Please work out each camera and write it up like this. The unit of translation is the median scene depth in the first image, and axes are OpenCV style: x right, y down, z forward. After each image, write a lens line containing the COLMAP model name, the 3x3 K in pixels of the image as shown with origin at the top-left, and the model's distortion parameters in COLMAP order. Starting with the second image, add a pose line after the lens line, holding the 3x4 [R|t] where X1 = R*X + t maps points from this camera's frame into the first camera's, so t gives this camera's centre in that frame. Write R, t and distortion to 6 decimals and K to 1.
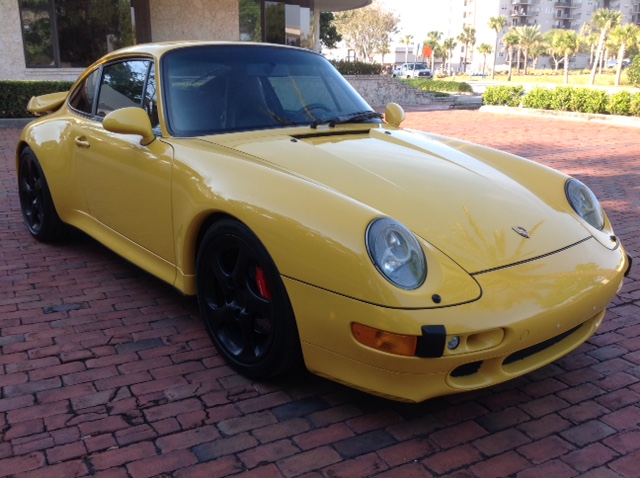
lens RADIAL K [[605.7, 0, 320.0], [0, 605.7, 239.0], [0, 0, 1]] dist [0.110535, -0.231983]
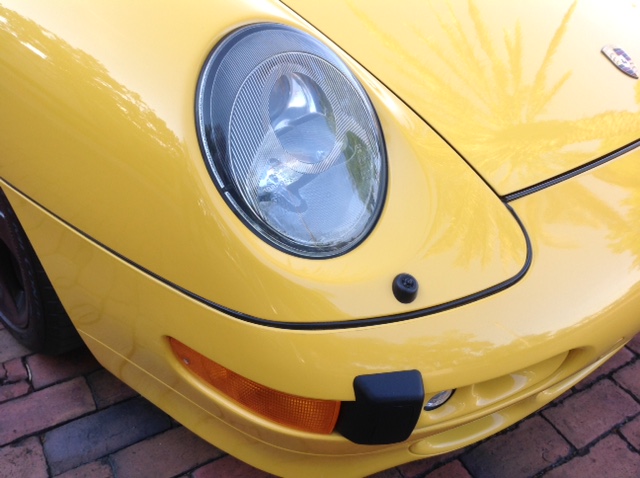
lens RADIAL K [[605.7, 0, 320.0], [0, 605.7, 239.0], [0, 0, 1]] dist [0.110535, -0.231983]
pose [[0.998546, 0.021141, 0.049594, 0.102547], [-0.037619, 0.932165, 0.360075, -0.041772], [-0.038617, -0.361417, 0.931604, 0.565504]]
